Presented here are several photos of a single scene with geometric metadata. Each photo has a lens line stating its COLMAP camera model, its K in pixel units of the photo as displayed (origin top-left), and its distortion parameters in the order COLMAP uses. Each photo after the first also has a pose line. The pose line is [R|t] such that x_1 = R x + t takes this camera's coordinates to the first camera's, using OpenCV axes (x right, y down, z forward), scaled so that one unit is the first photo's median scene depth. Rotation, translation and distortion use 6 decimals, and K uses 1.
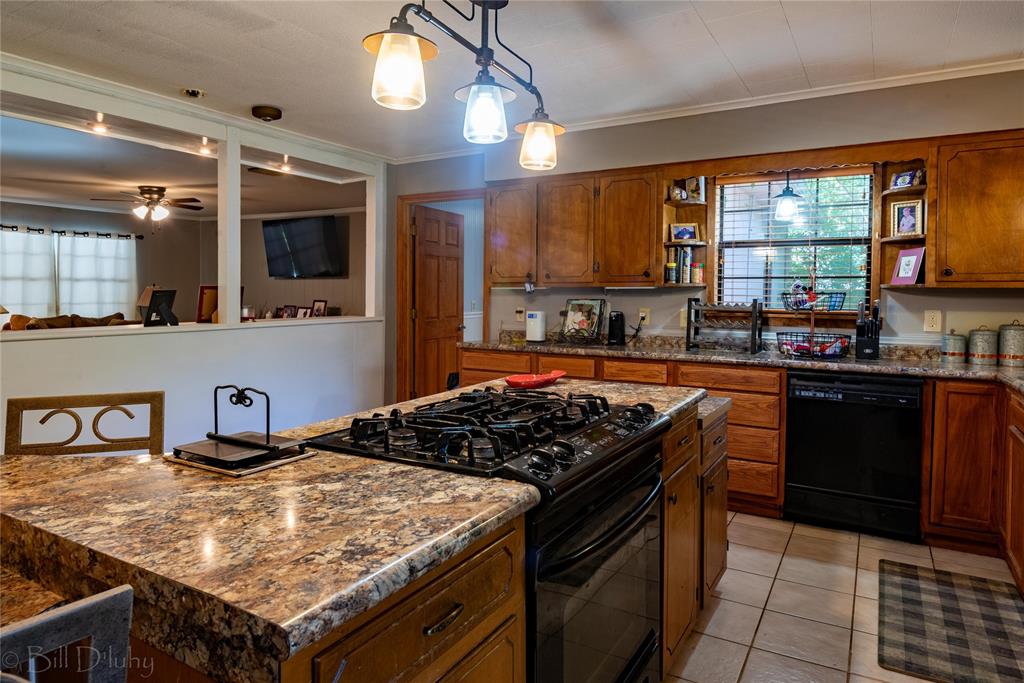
lens RADIAL K [[646.9, 0, 508.3], [0, 646.9, 308.0], [0, 0, 1]] dist [0.077931, 0.000286]
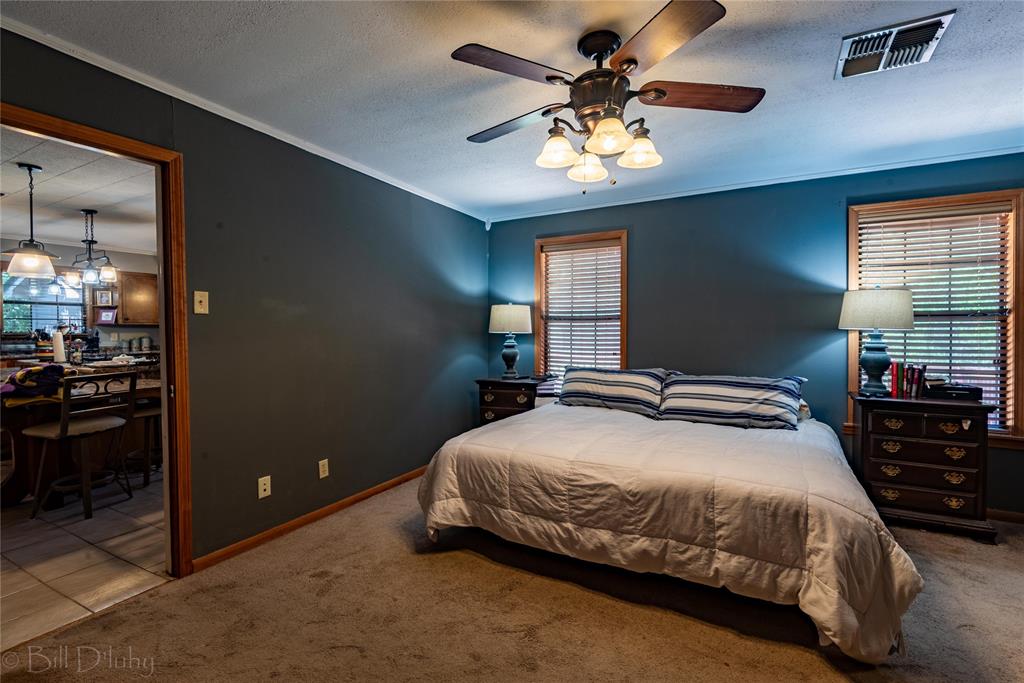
lens RADIAL K [[476.8, 0, 509.5], [0, 476.8, 328.8], [0, 0, 1]] dist [0.013421, -0.000614]
pose [[-0.002496, -0.012376, 0.999920, -1.216372], [0.030034, 0.999471, 0.012445, 0.010790], [-0.999546, 0.030063, -0.002123, -0.549465]]
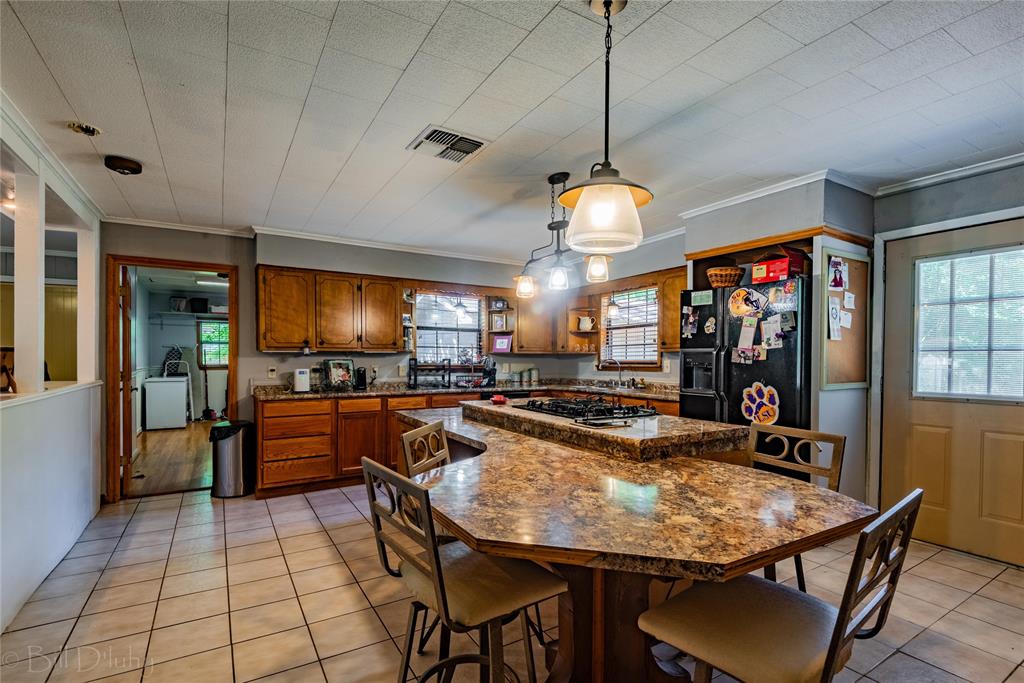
lens RADIAL K [[478.7, 0, 509.0], [0, 478.7, 363.5], [0, 0, 1]] dist [0.015501, -0.000067]
pose [[0.485252, -0.014101, 0.874261, -0.730611], [0.020082, 0.999786, 0.004979, -0.003059], [-0.874144, 0.015141, 0.485431, 0.183116]]
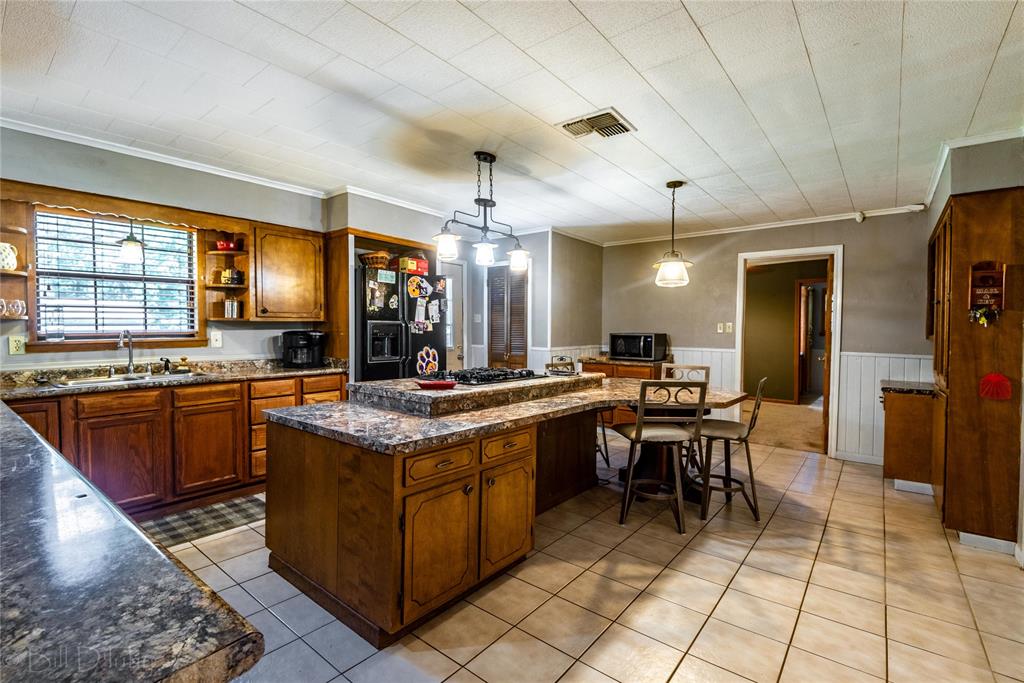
lens RADIAL K [[459.2, 0, 512.0], [0, 459.2, 341.5], [0, 0, 1]] dist [0.025853, -0.019051]
pose [[-0.986879, -0.013422, 0.160903, -0.181203], [-0.005398, 0.998725, 0.050201, -0.026806], [-0.161372, 0.048674, -0.985693, 1.258191]]
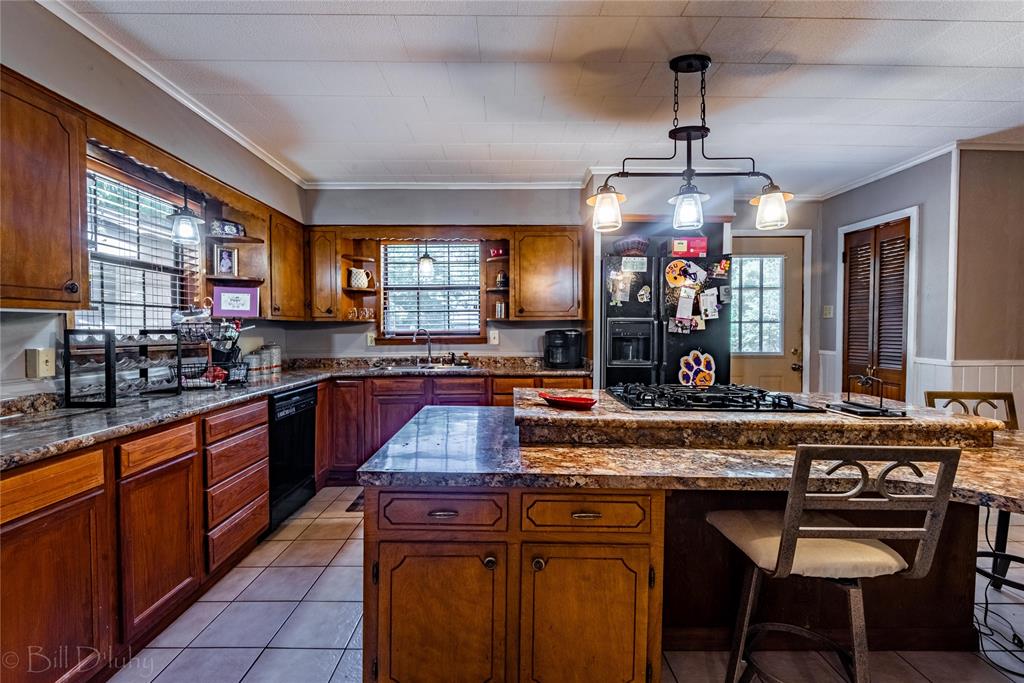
lens RADIAL K [[459.2, 0, 512.0], [0, 459.2, 341.5], [0, 0, 1]] dist [0.025853, -0.019051]
pose [[-0.505388, -0.030875, 0.862339, -0.358526], [0.016214, 0.998843, 0.045265, -0.018150], [-0.862740, 0.036858, -0.504303, 0.921502]]
